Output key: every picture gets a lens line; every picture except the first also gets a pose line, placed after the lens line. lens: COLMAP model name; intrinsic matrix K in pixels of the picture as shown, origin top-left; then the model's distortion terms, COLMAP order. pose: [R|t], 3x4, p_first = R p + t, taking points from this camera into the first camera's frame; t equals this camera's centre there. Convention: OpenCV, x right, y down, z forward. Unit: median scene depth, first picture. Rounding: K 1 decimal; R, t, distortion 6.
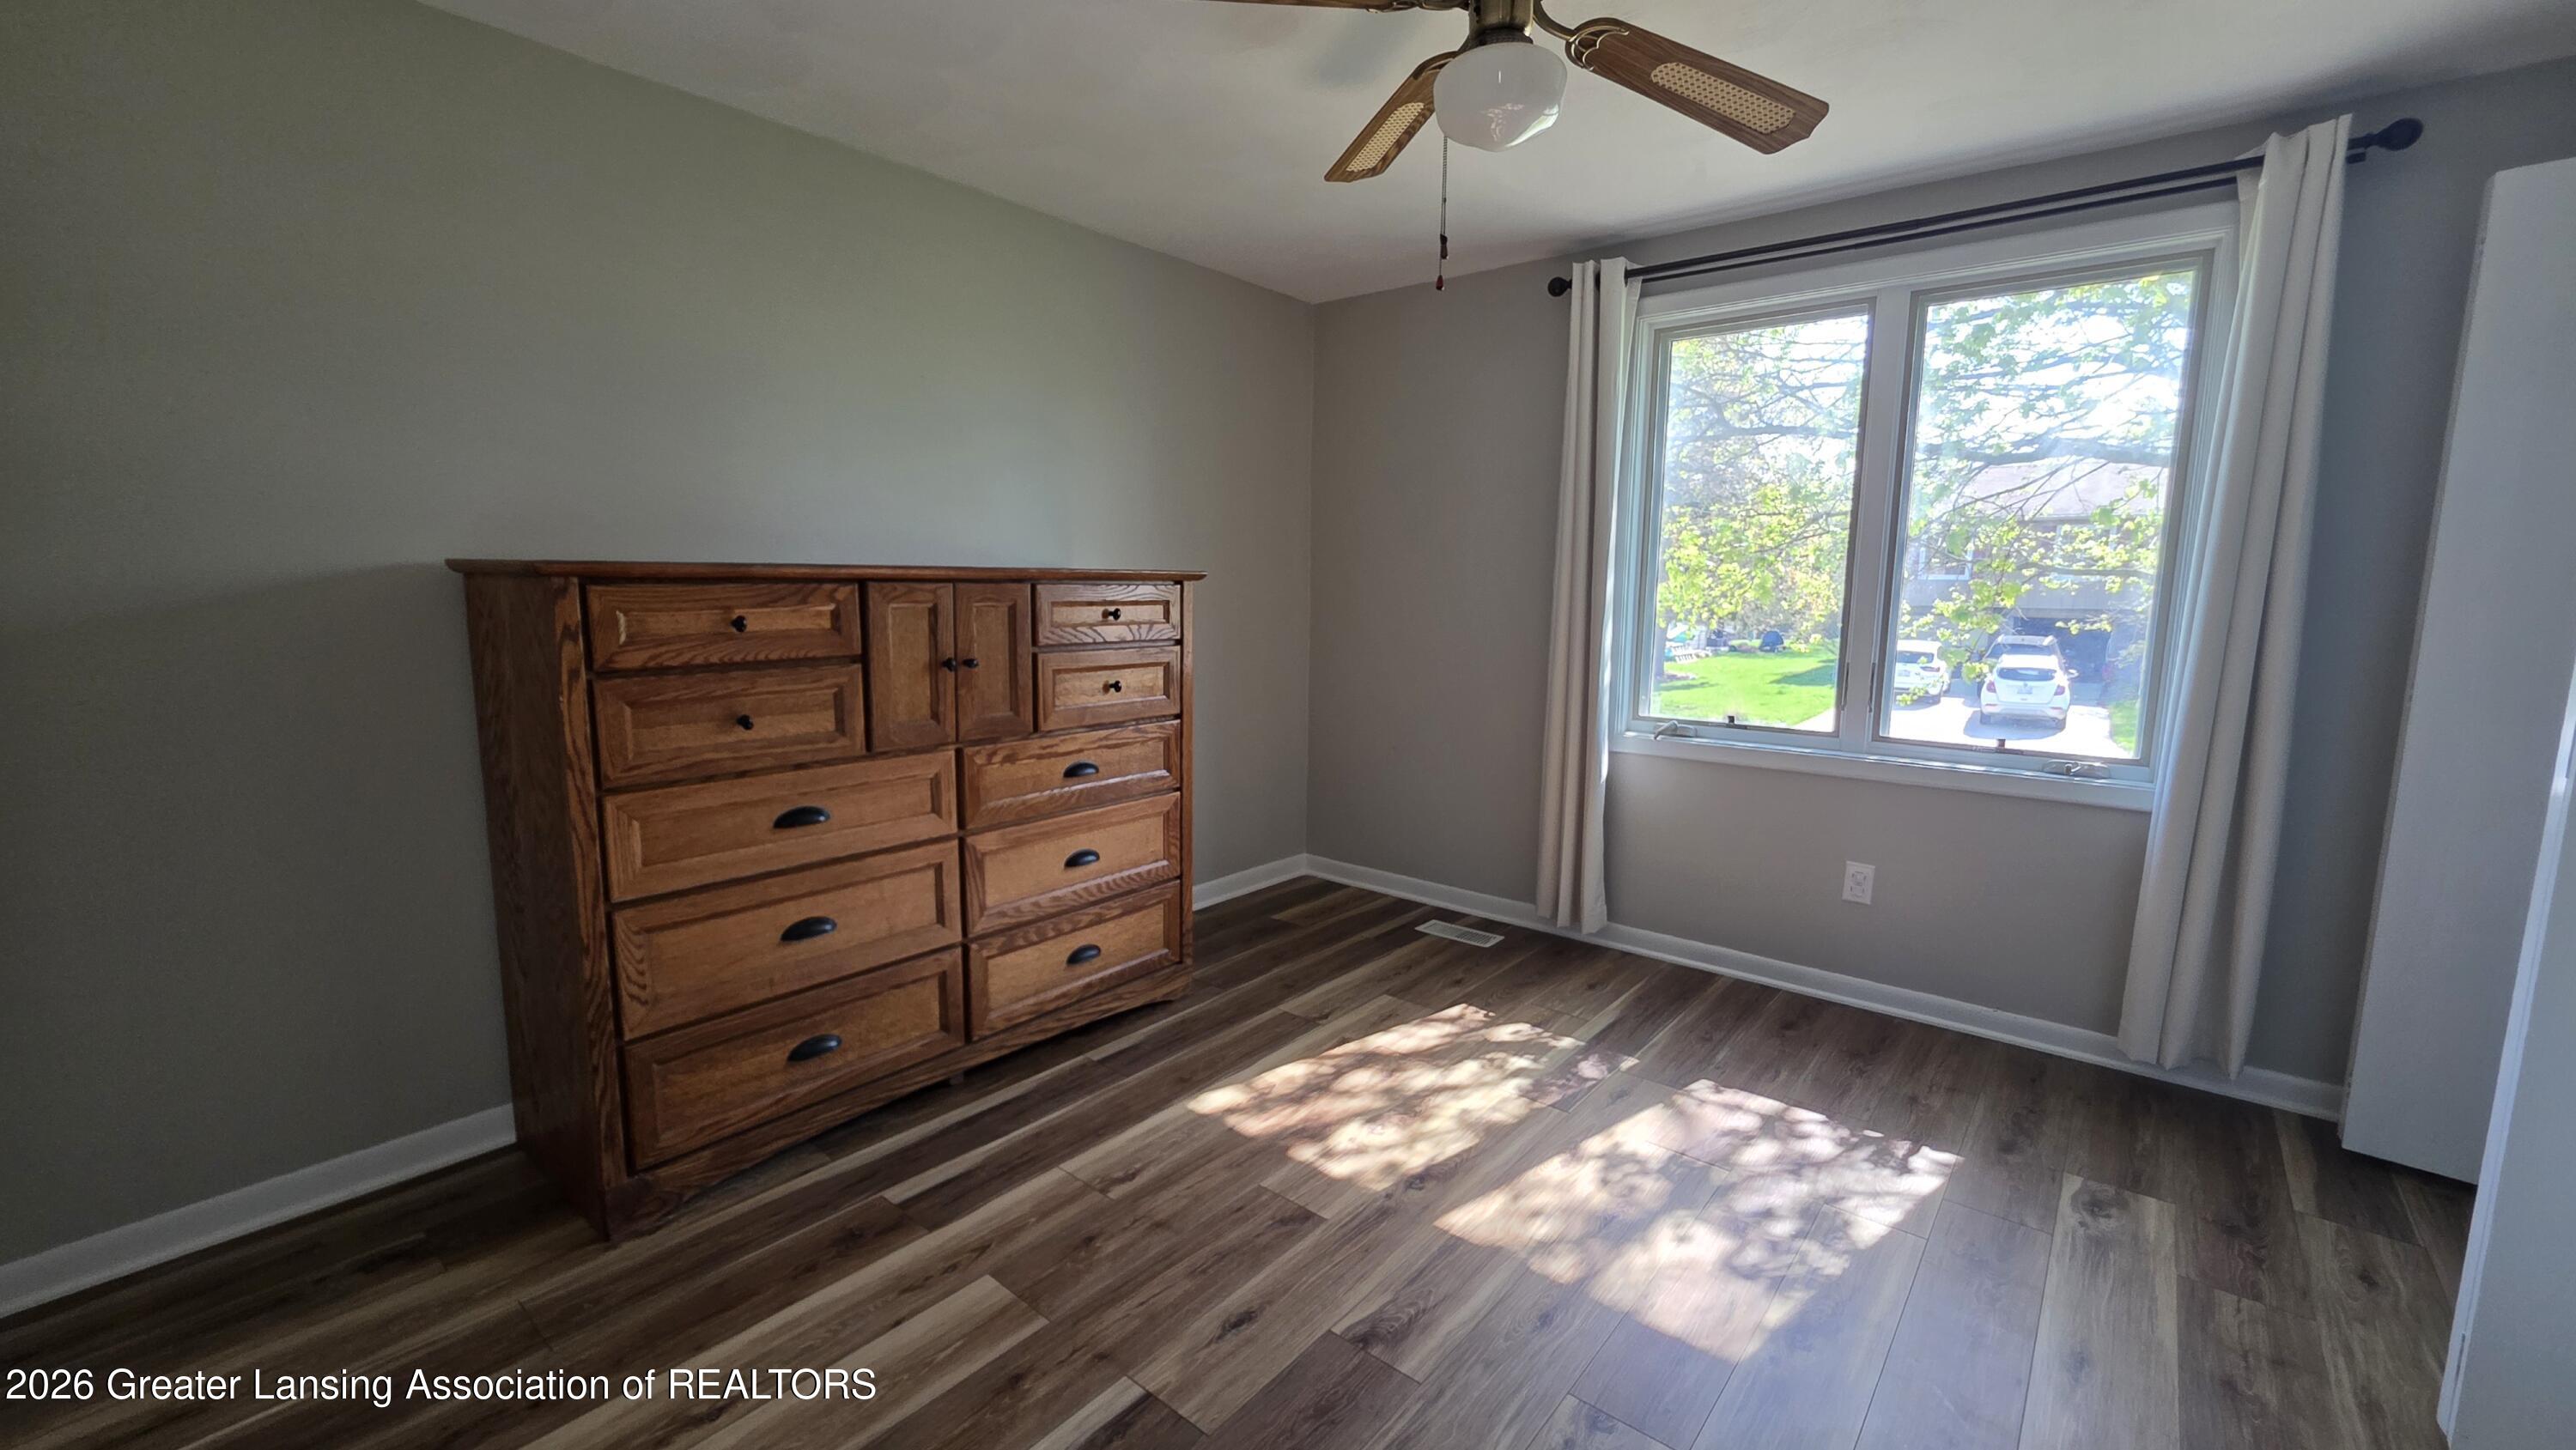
lens RADIAL K [[1028.6, 0, 1287.4], [0, 1028.6, 724.1], [0, 0, 1]] dist [-0.001253, -0.000410]
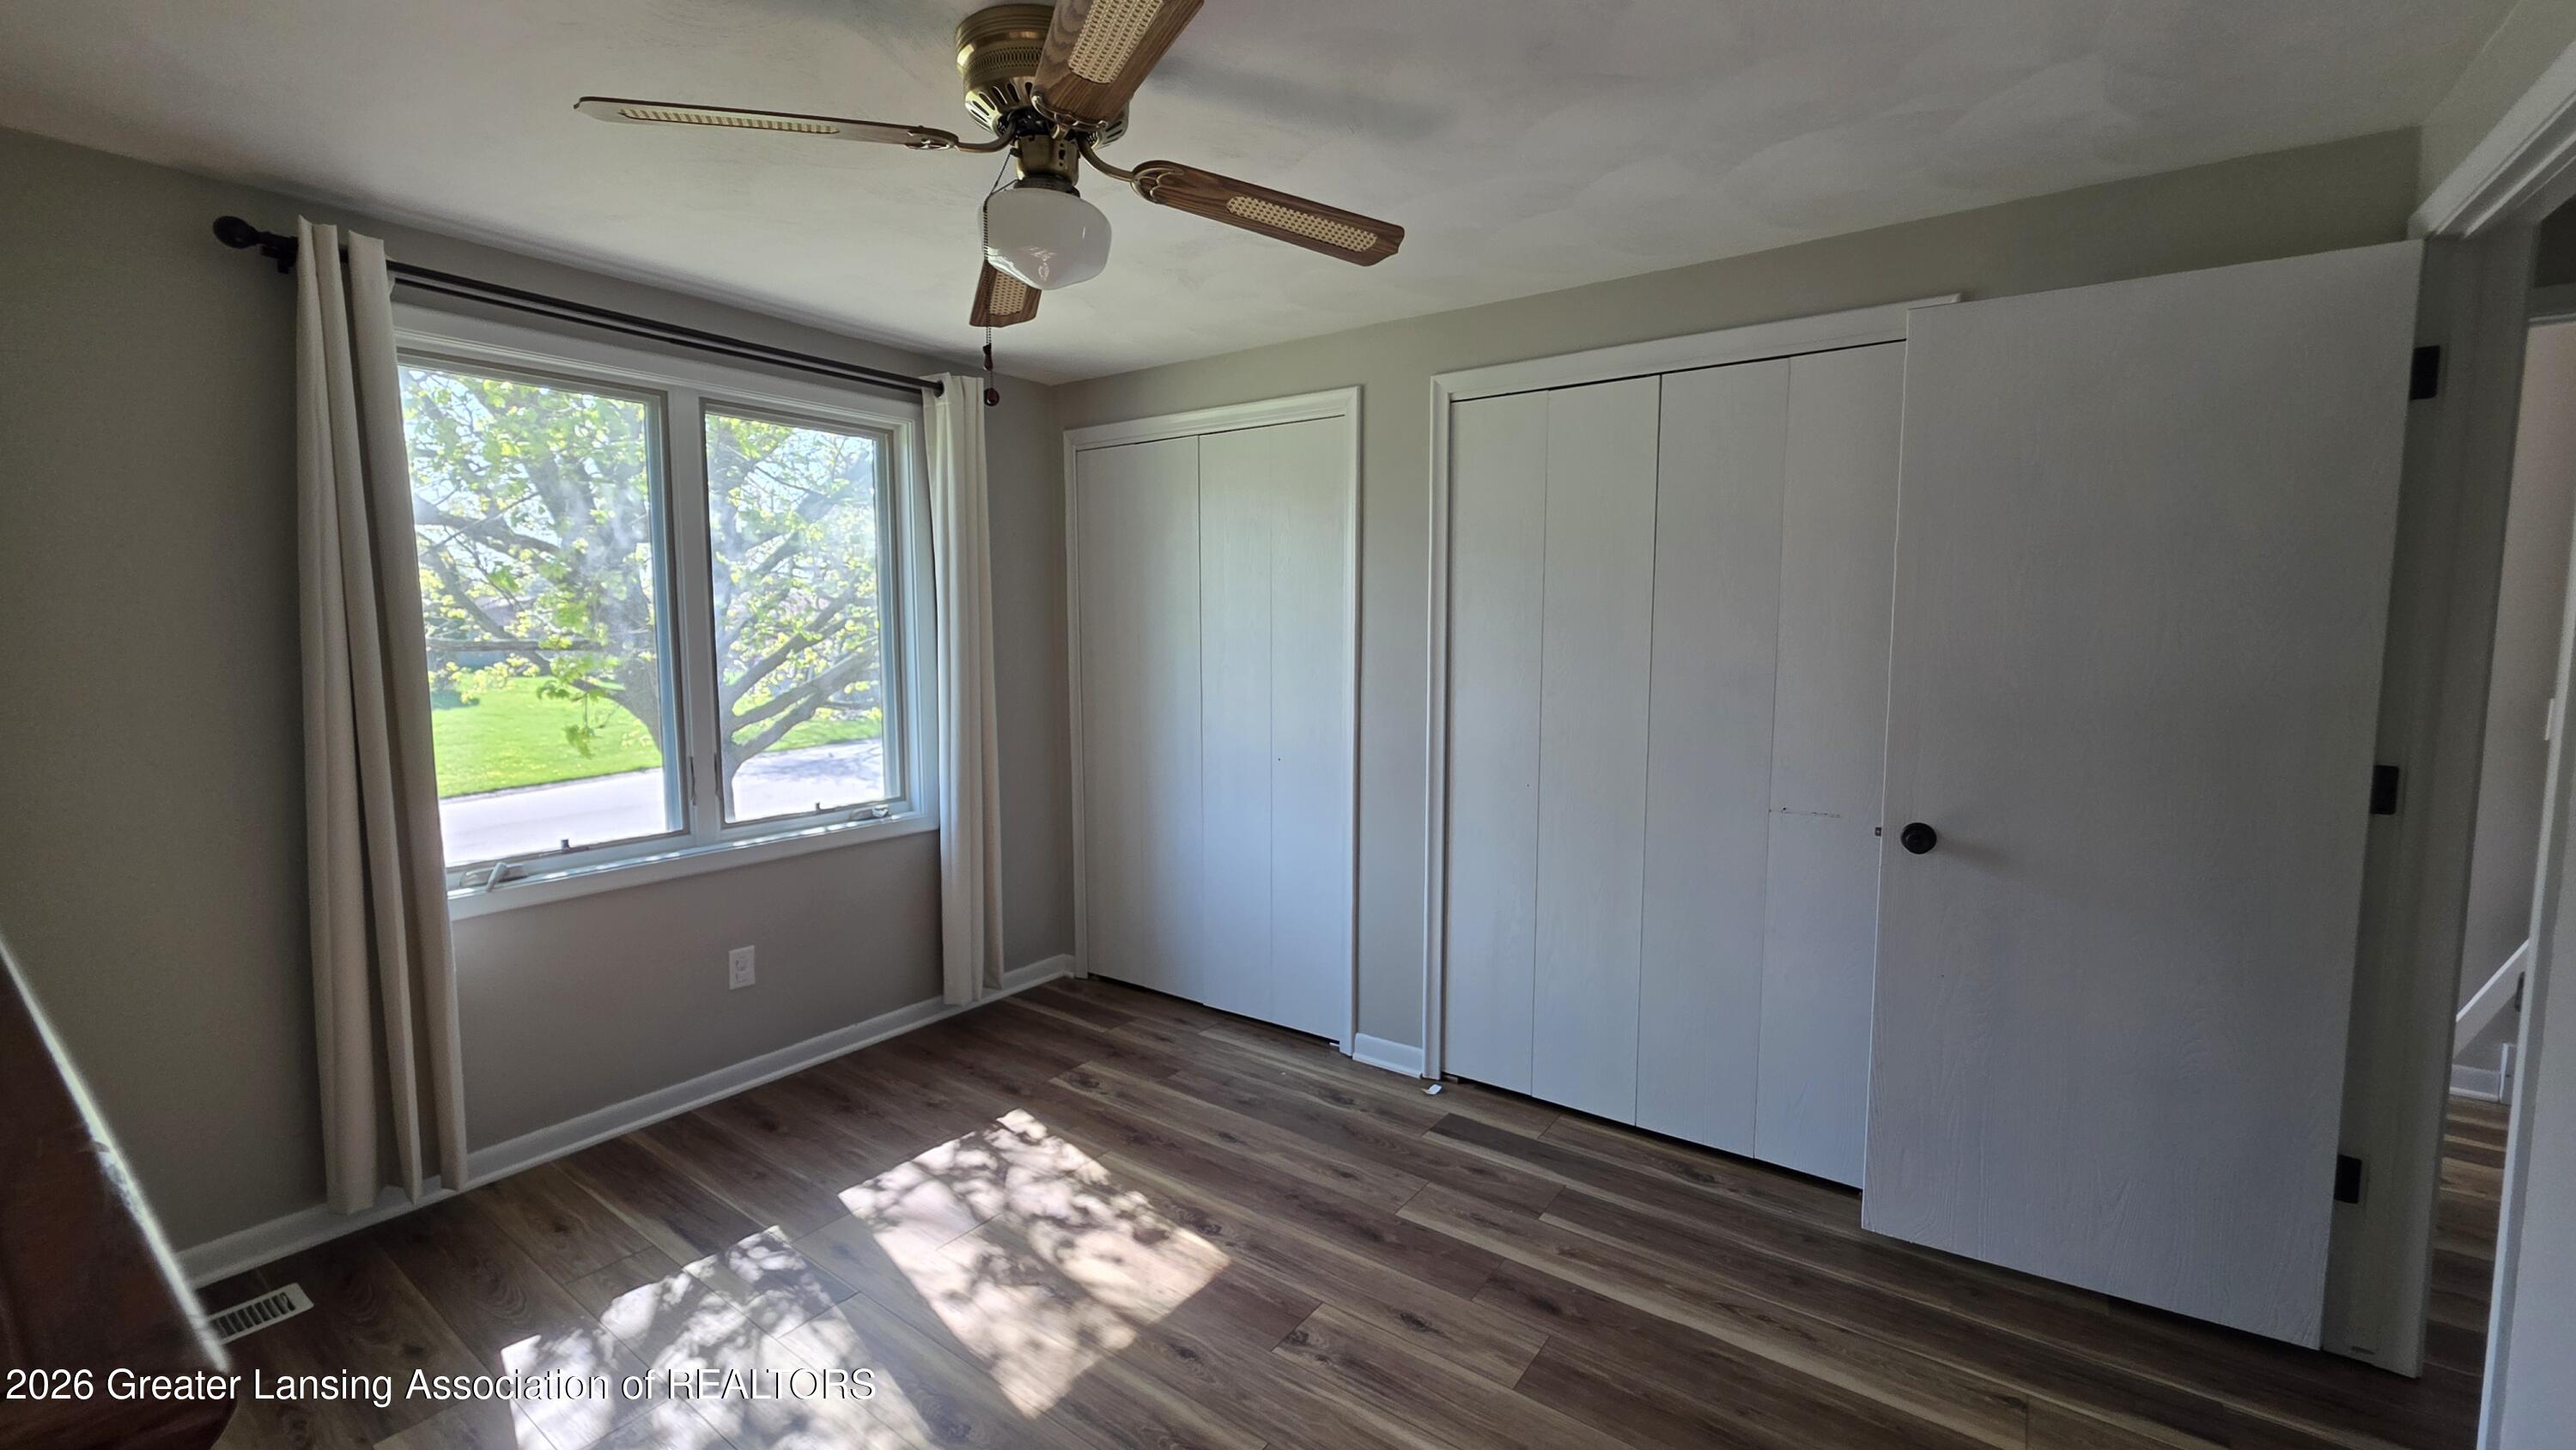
lens RADIAL K [[1028.6, 0, 1289.8], [0, 1028.6, 715.9], [0, 0, 1]] dist [-0.001253, -0.000410]
pose [[-0.062503, -0.100950, 0.992926, -0.512719], [0.136070, 0.984720, 0.108681, -0.141221], [-0.988726, 0.141901, -0.047811, 0.528557]]
